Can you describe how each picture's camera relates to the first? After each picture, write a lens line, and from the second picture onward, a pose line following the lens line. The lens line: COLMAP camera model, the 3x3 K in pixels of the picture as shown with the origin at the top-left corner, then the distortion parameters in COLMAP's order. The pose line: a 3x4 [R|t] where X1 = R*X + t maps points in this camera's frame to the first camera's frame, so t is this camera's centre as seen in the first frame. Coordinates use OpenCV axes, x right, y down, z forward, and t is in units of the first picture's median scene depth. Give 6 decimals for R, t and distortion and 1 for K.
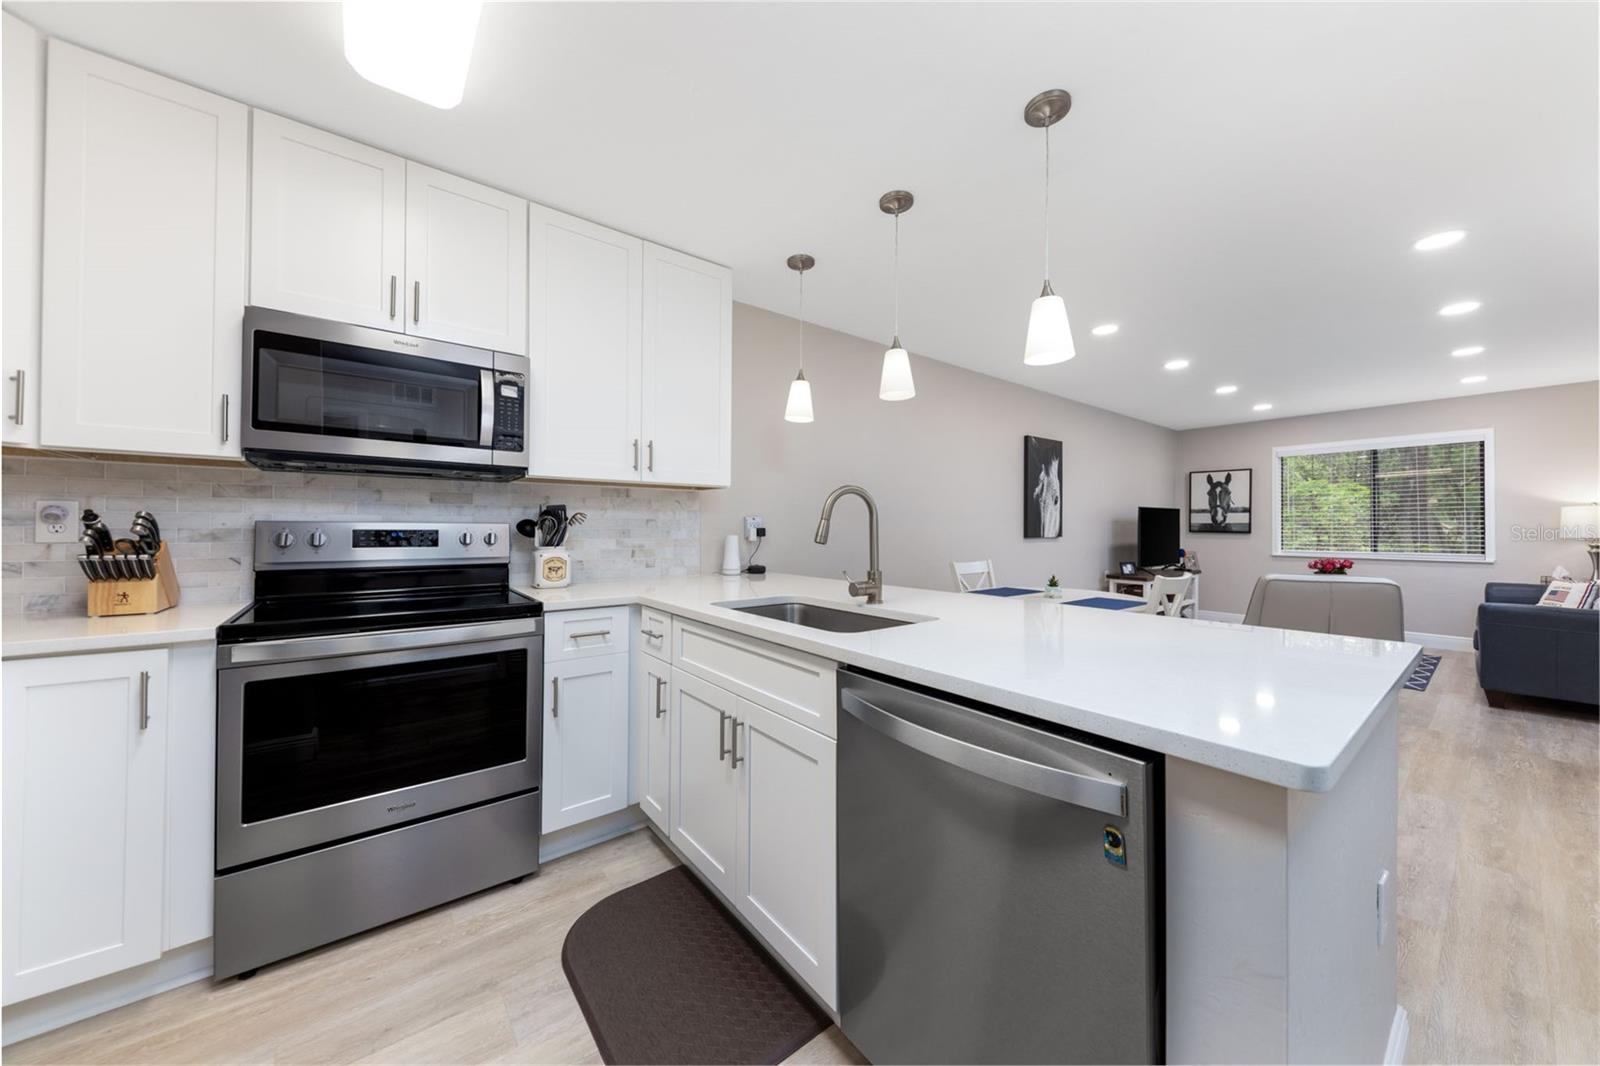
lens RADIAL K [[553.2, 0, 803.7], [0, 553.2, 524.9], [0, 0, 1]] dist [-0.000887, -0.000322]
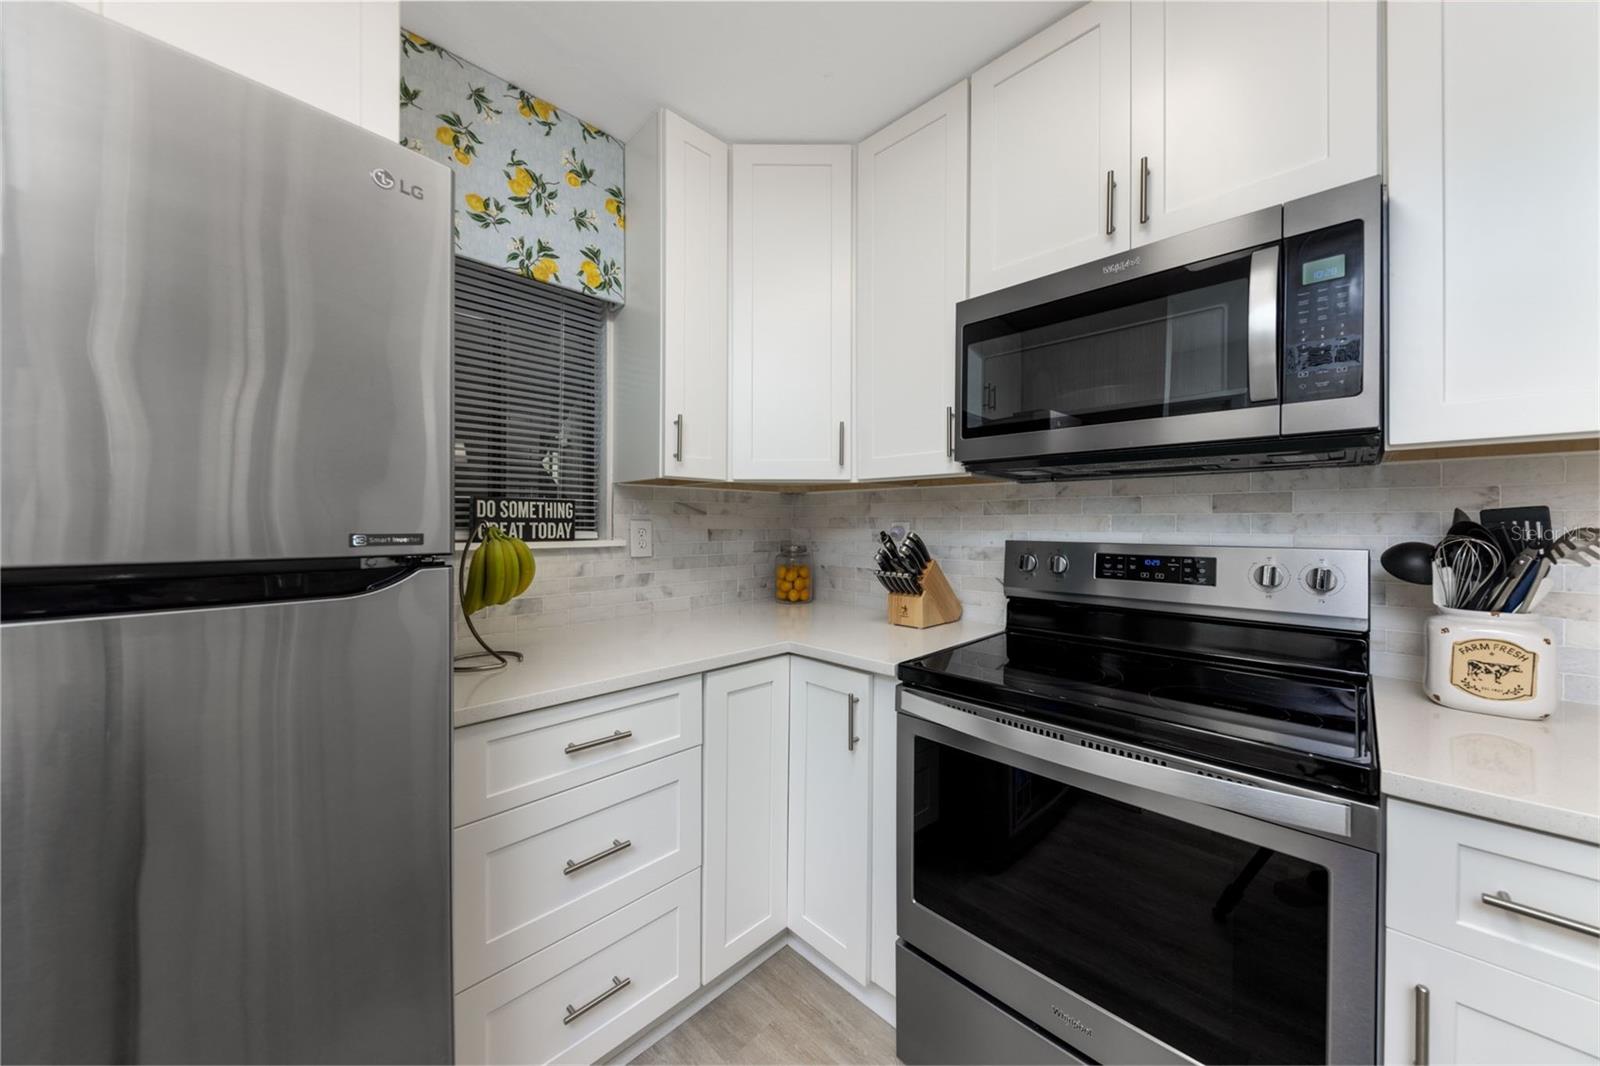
lens RADIAL K [[553.2, 0, 803.7], [0, 553.2, 524.9], [0, 0, 1]] dist [-0.000887, -0.000322]
pose [[0.124626, -0.005110, -0.992191, -0.124239], [-0.003226, 0.999979, -0.005555, -0.022721], [0.992199, 0.003893, 0.124607, 0.492666]]
